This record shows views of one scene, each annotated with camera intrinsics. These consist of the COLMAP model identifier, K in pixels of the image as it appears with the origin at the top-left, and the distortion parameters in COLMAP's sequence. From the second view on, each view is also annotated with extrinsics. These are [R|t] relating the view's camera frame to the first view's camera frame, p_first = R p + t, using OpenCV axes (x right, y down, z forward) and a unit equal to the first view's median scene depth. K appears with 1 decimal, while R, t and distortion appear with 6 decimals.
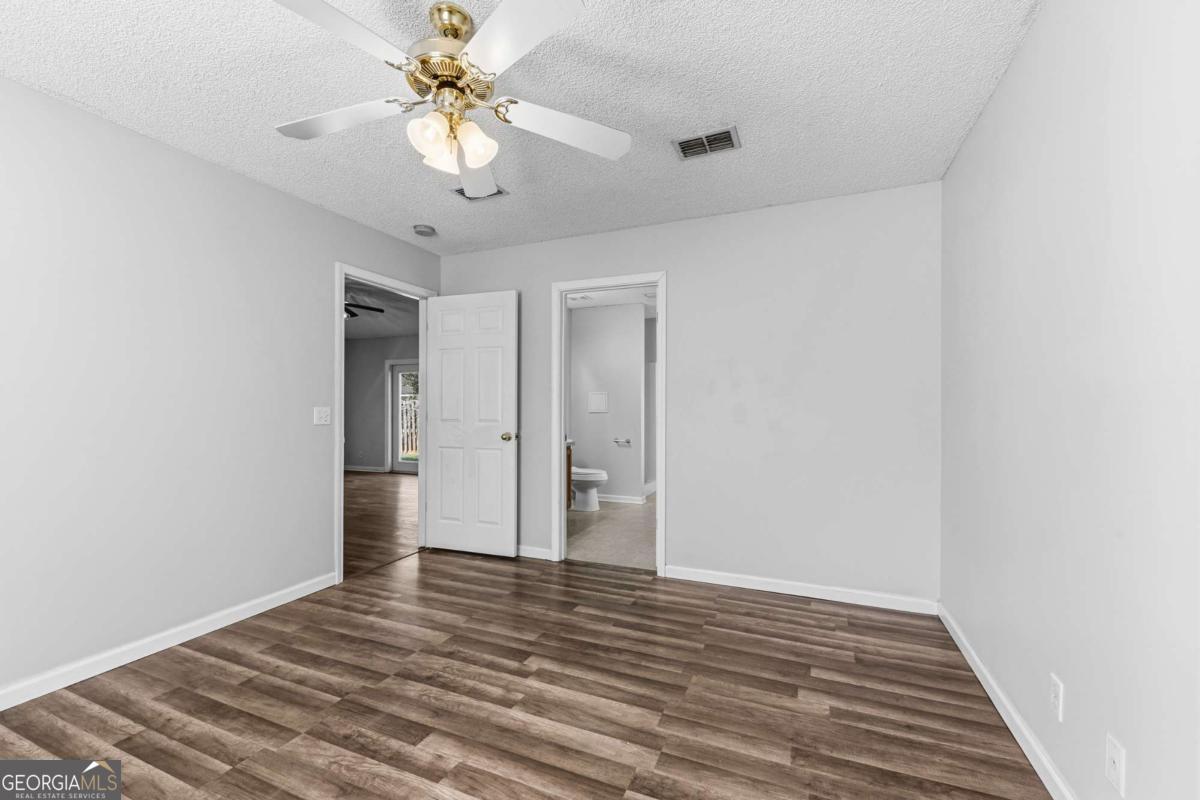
lens RADIAL K [[495.3, 0, 604.9], [0, 495.3, 404.5], [0, 0, 1]] dist [0.000206, -0.000054]
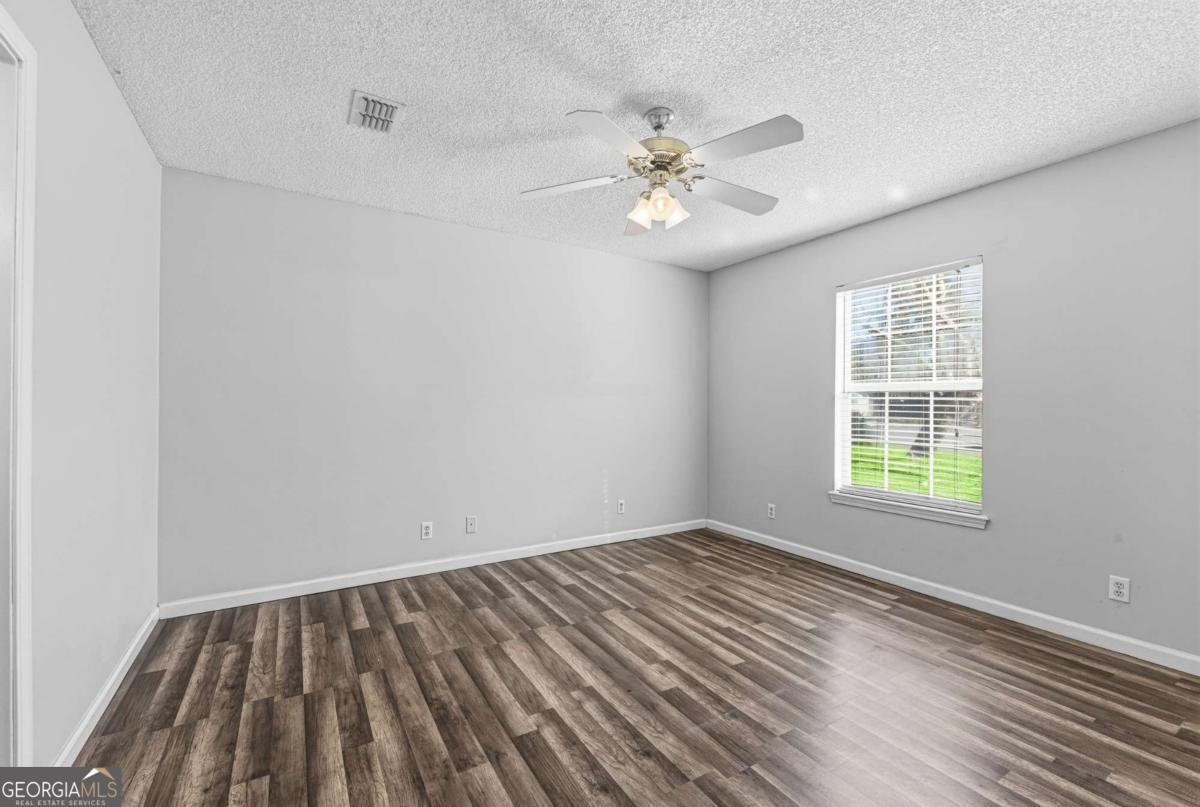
lens RADIAL K [[502.5, 0, 601.5], [0, 502.5, 404.3], [0, 0, 1]] dist [-0.000972, -0.000109]
pose [[-0.817887, -0.005156, 0.575355, -0.739616], [-0.010545, 0.999926, -0.006029, 0.010056], [-0.575282, -0.010998, -0.817881, 1.677363]]
